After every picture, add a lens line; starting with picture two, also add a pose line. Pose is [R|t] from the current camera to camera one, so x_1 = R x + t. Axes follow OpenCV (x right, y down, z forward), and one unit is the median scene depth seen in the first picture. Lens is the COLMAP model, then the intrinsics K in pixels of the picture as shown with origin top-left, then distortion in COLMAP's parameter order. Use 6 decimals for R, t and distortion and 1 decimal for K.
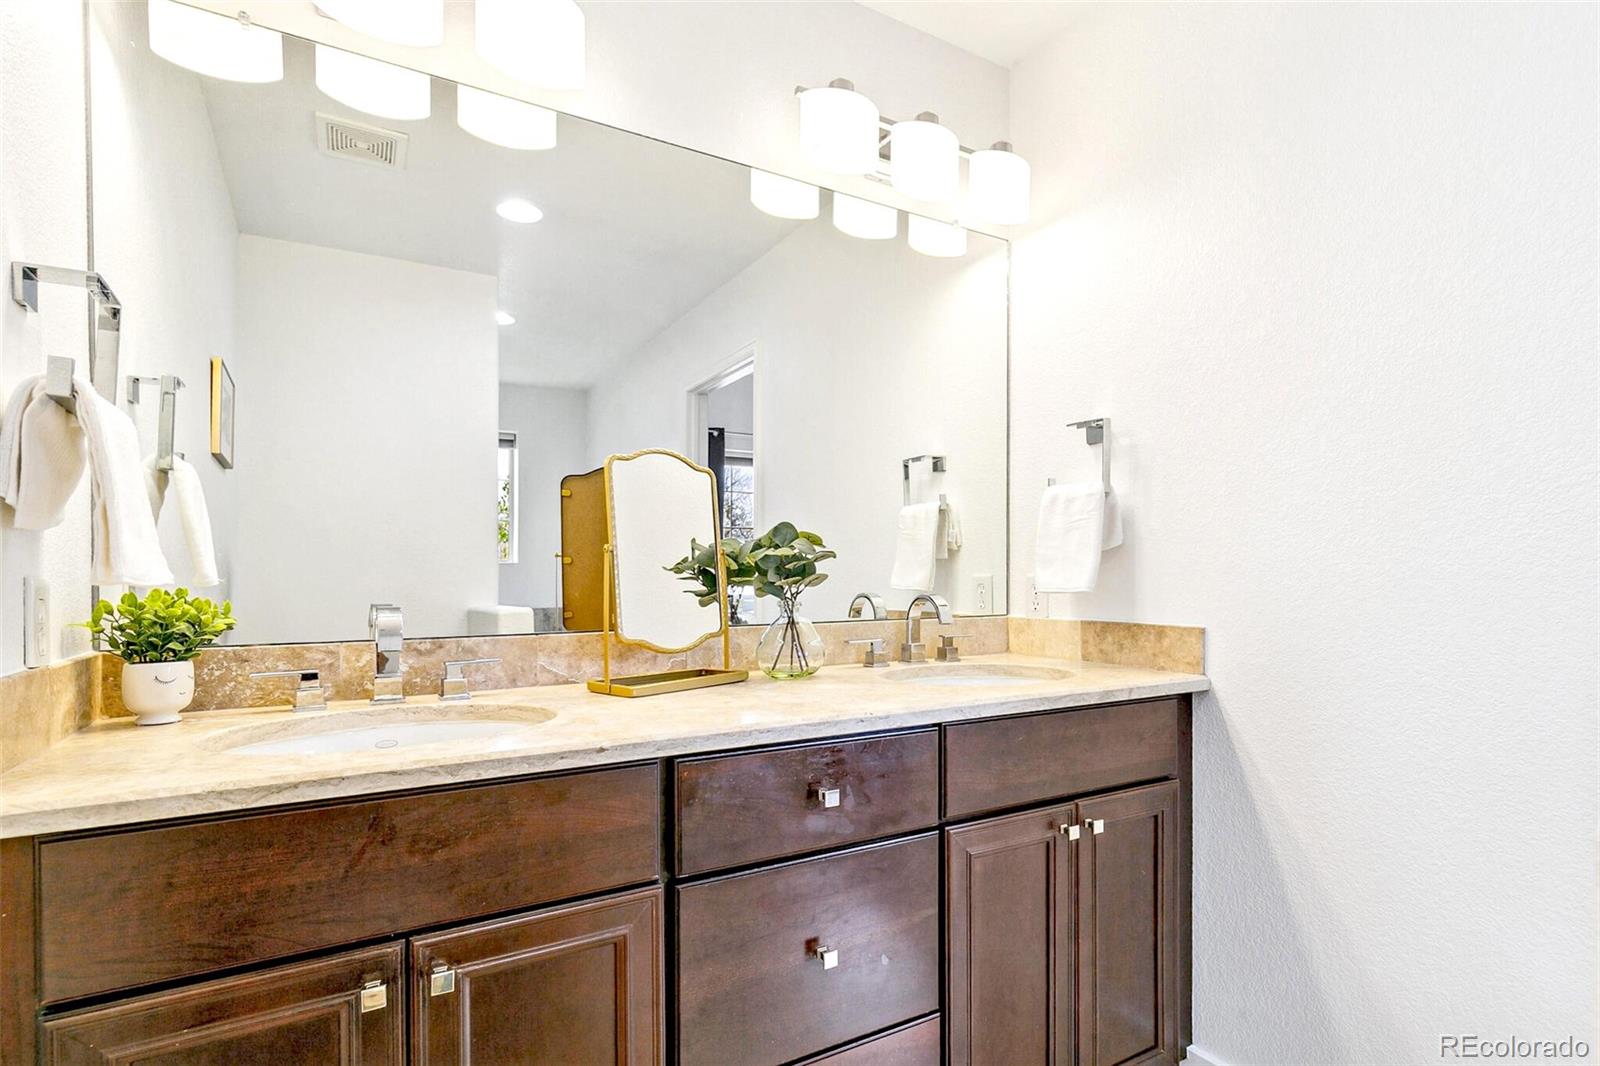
lens RADIAL K [[822.3, 0, 793.7], [0, 822.3, 562.0], [0, 0, 1]] dist [0.006775, 0.000428]
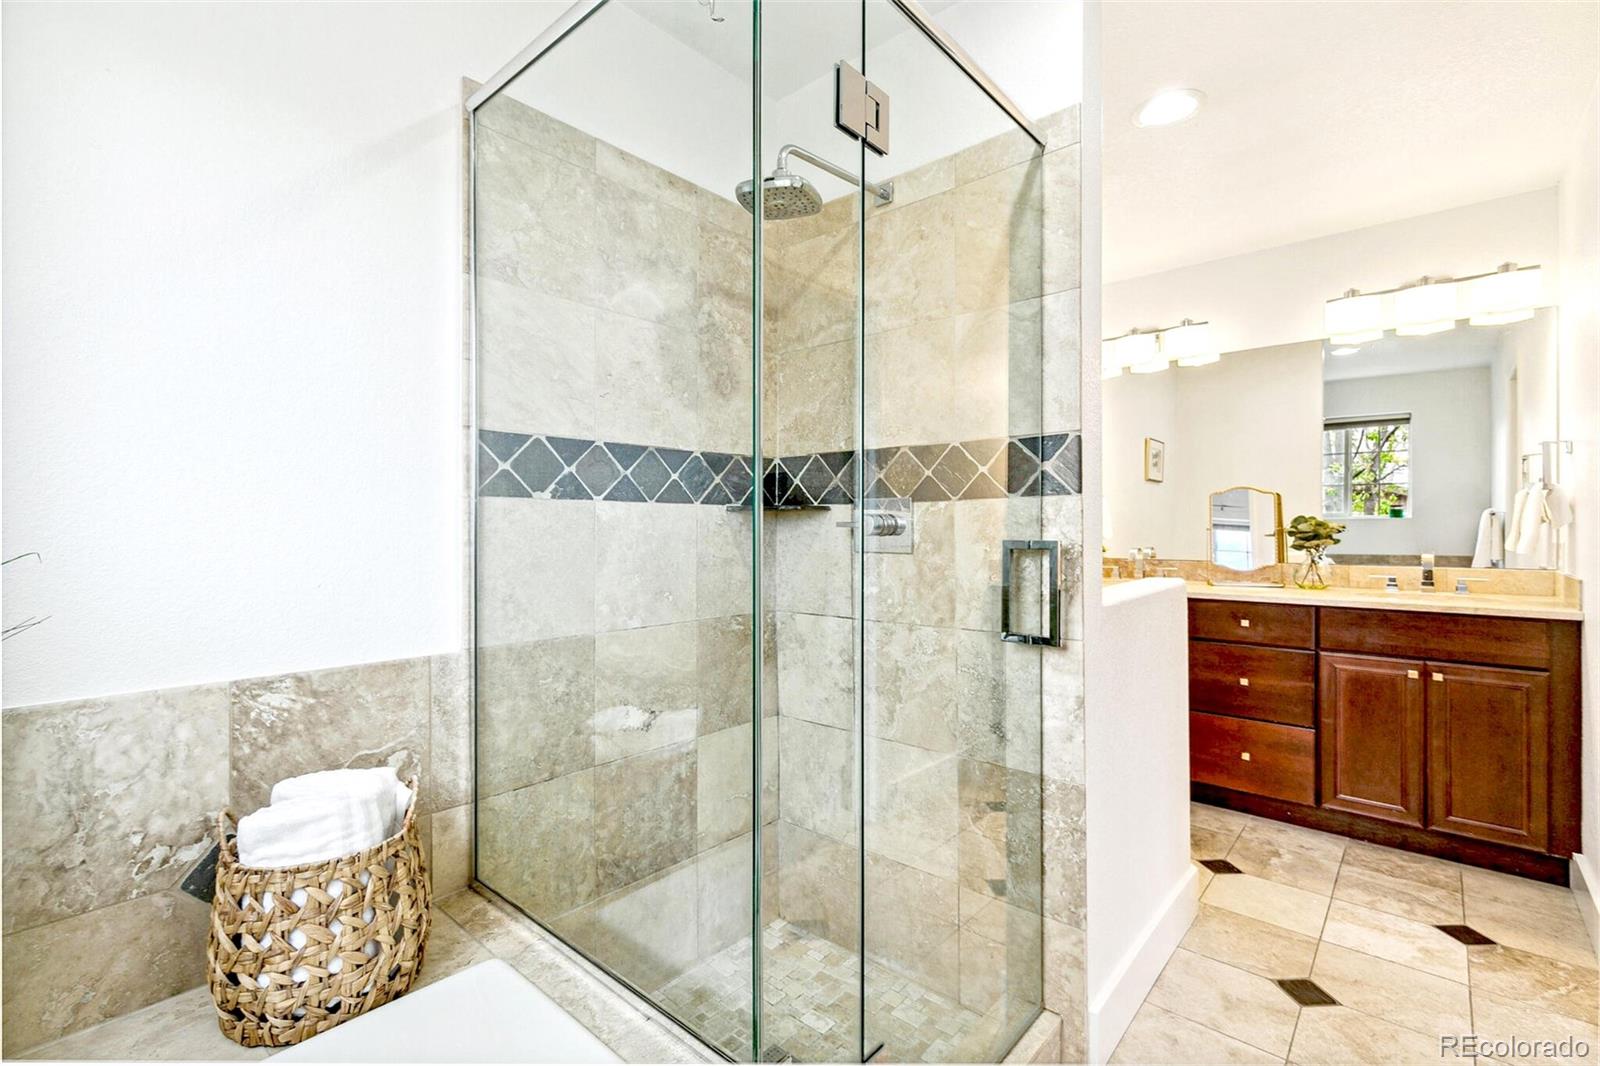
lens RADIAL K [[721.0, 0, 800.0], [0, 721.0, 533.0], [0, 0, 1]] dist [0.000140, 0.000101]
pose [[0.301420, 0.005701, -0.953474, 1.457258], [-0.005417, 0.999976, 0.004267, -0.005905], [0.953476, 0.003879, 0.301444, -0.860863]]
